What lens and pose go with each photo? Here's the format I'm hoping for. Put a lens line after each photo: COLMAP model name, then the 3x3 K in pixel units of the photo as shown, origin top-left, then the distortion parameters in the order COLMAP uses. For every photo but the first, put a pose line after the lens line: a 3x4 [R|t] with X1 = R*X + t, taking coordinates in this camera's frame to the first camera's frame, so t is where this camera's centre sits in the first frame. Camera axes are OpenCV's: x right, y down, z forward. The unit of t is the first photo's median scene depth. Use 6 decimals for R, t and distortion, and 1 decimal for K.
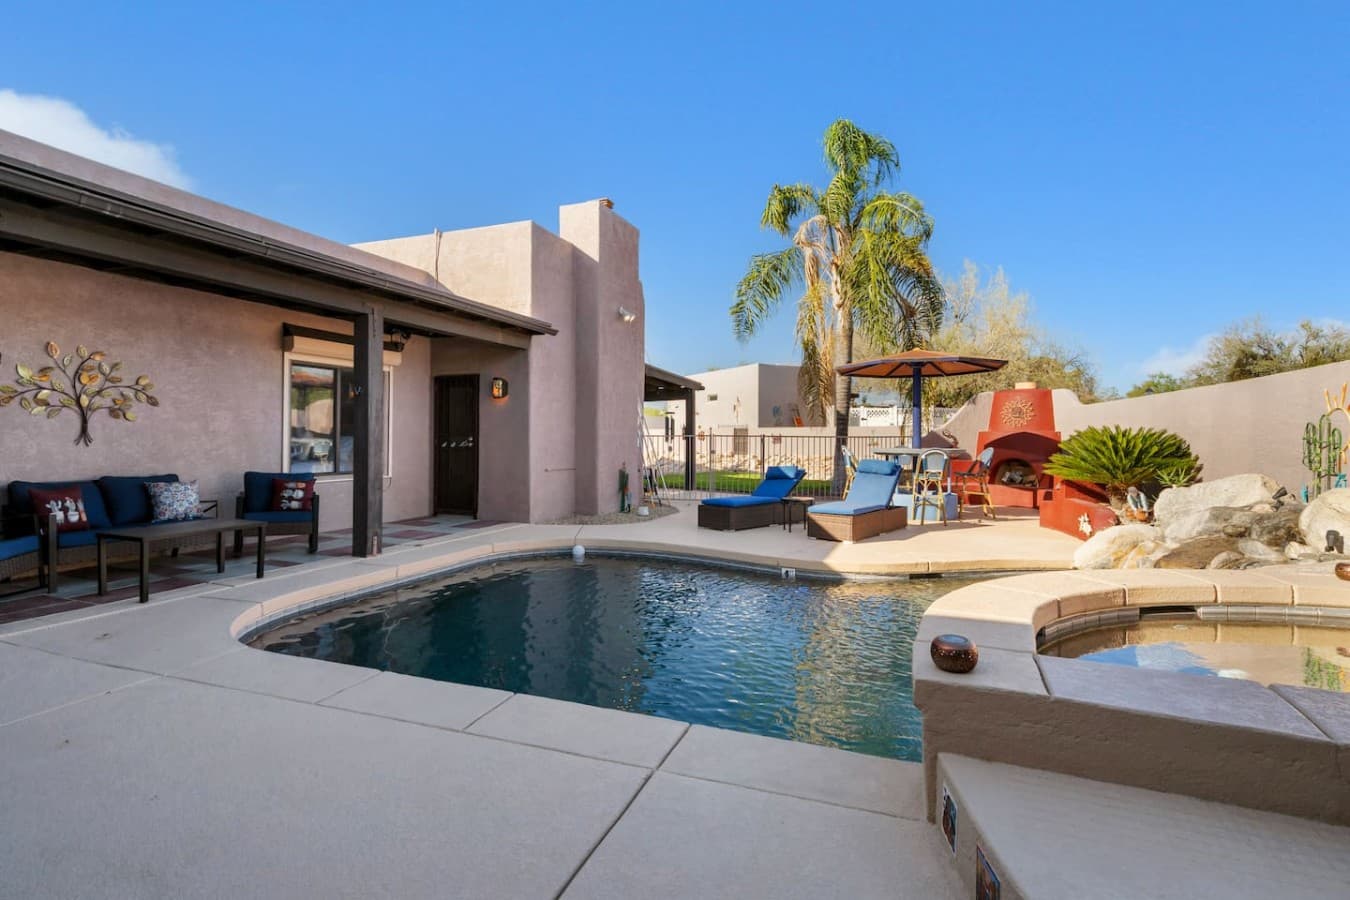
lens RADIAL K [[634.7, 0, 679.2], [0, 634.7, 439.1], [0, 0, 1]] dist [0.001266, 0.000220]
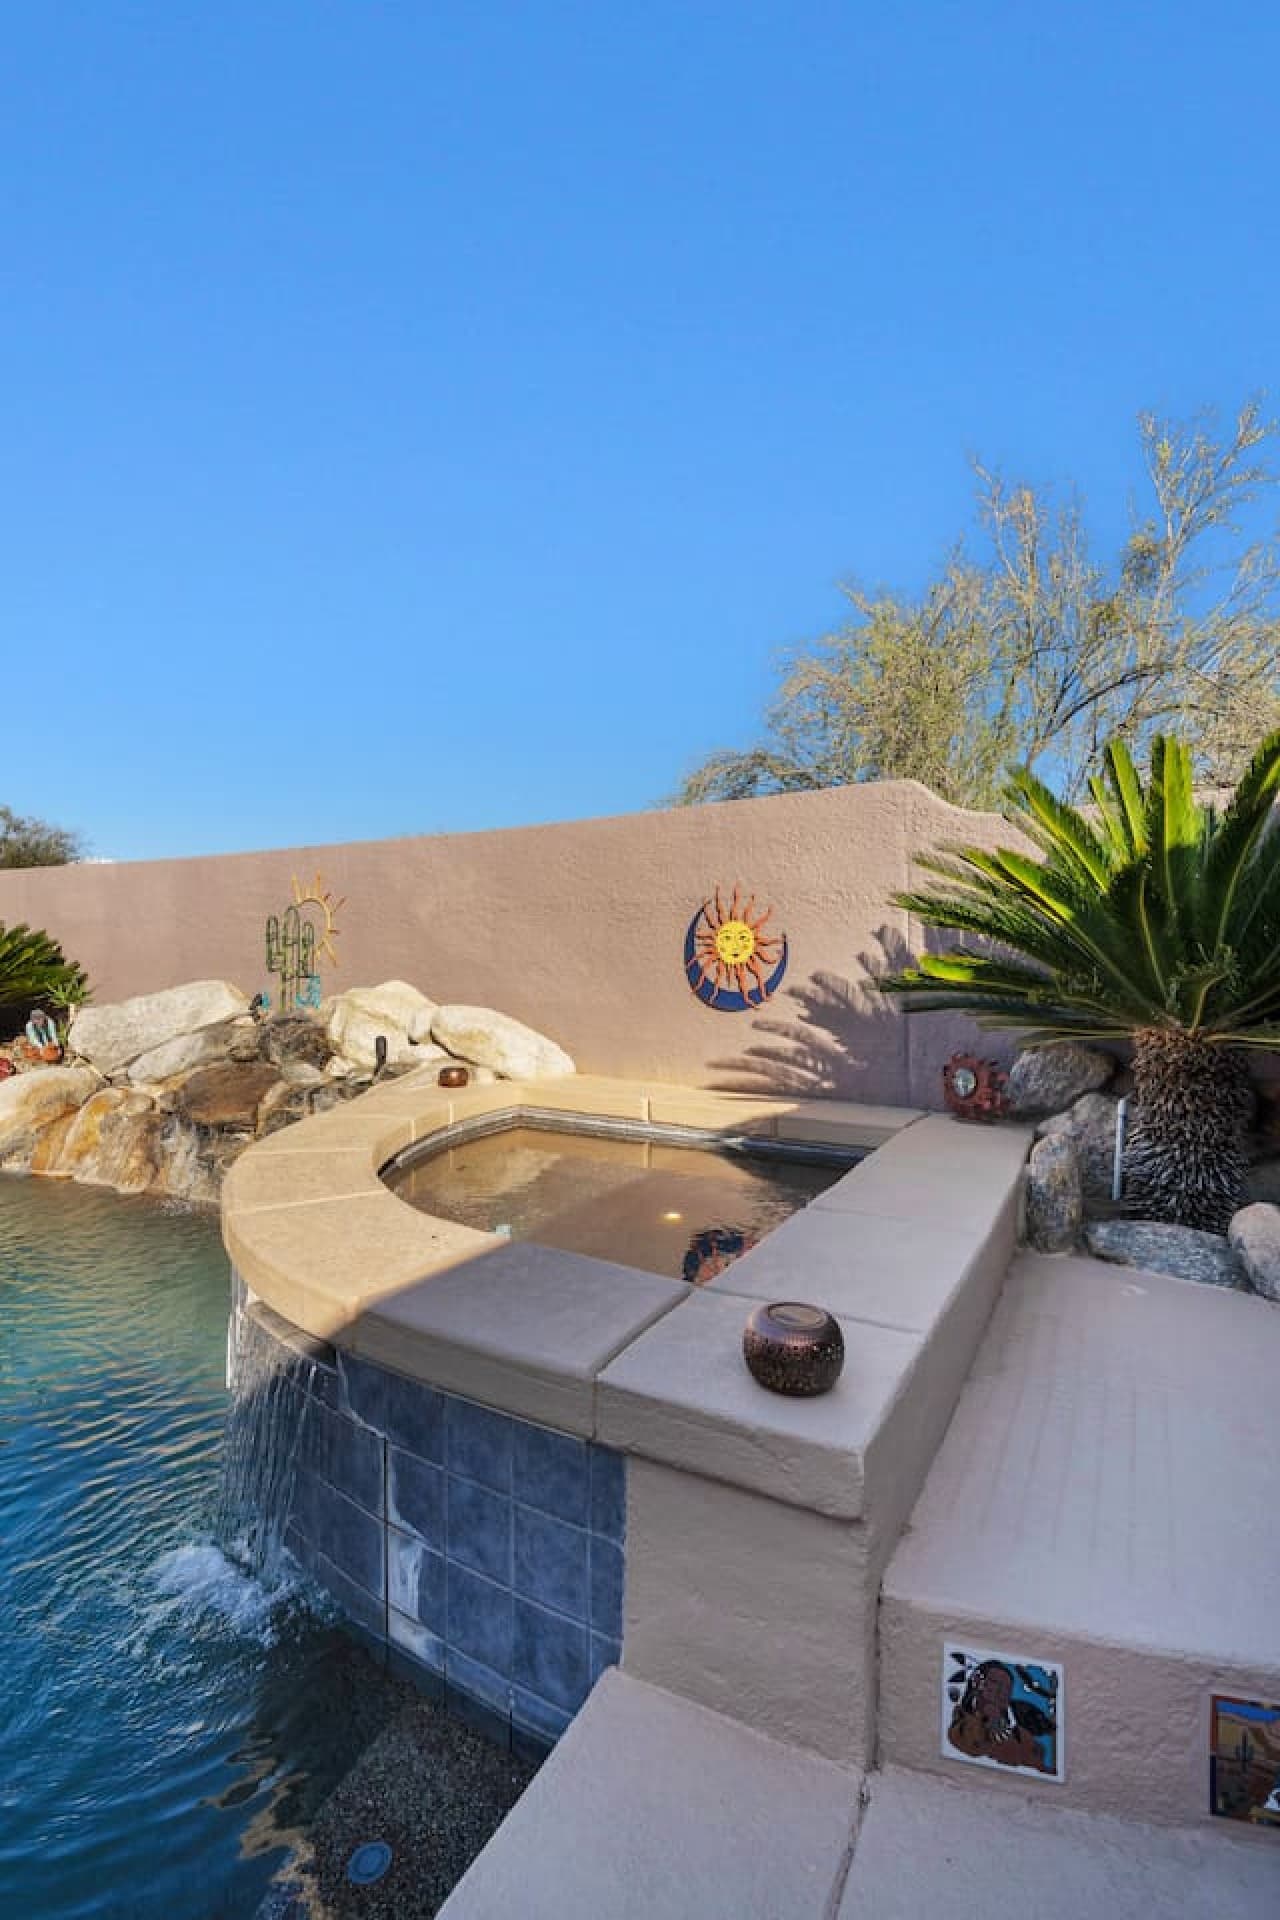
lens RADIAL K [[871.9, 0, 640.0], [0, 871.9, 960.0], [0, 0, 1]] dist [0.001928, 0.000407]
pose [[0.149333, -0.006373, 0.988766, -0.038142], [-0.001770, 0.999976, 0.006713, 0.015650], [-0.988785, -0.002753, 0.149318, 0.229248]]
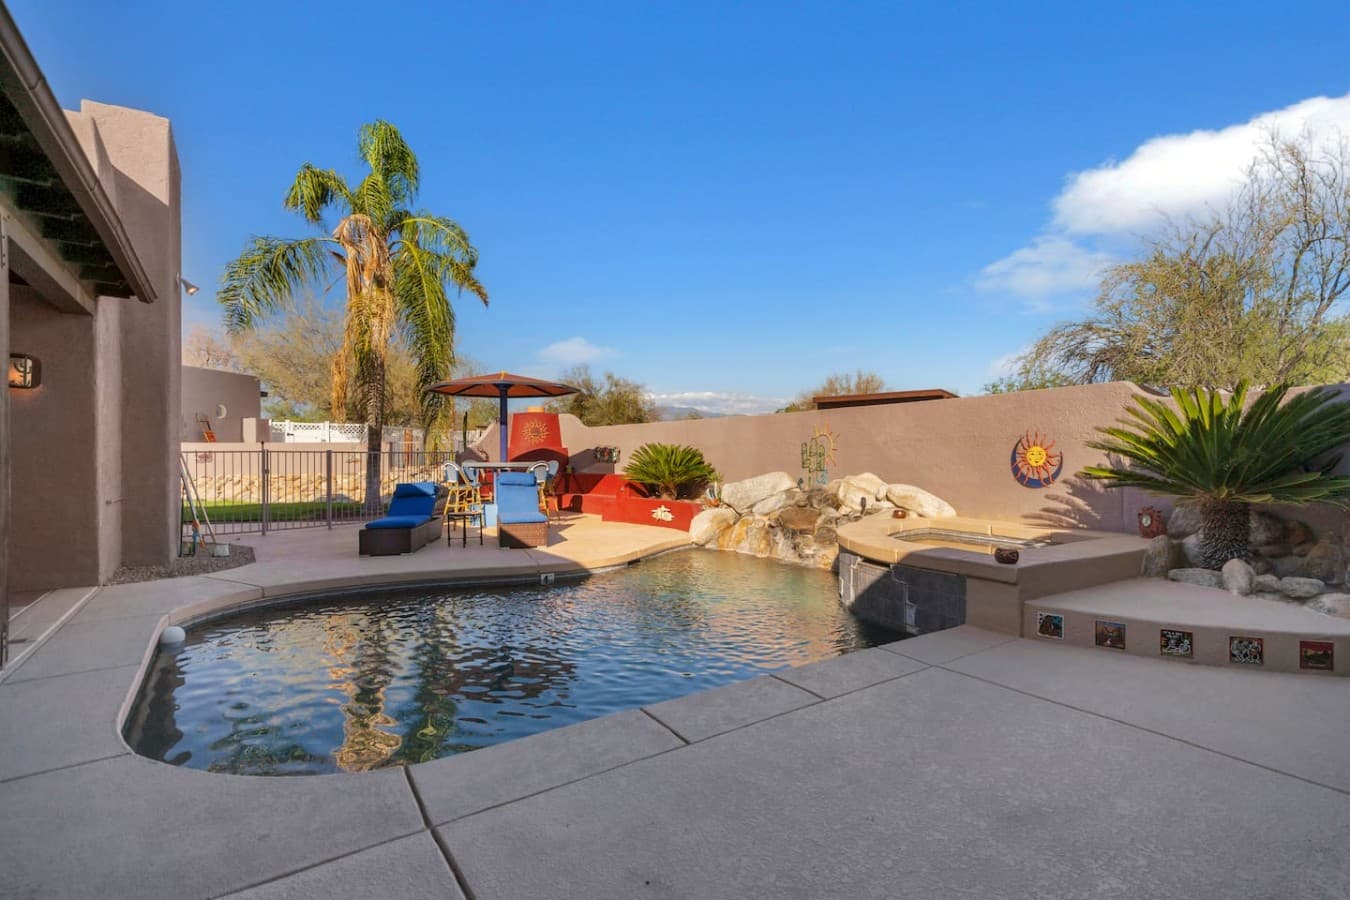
lens RADIAL K [[613.1, 0, 683.7], [0, 613.1, 452.8], [0, 0, 1]] dist [0.001928, 0.000407]
pose [[0.602316, -0.003776, 0.798249, -0.382887], [0.008108, 0.999966, -0.001387, 0.003061], [-0.798217, 0.007307, 0.602326, 0.146426]]
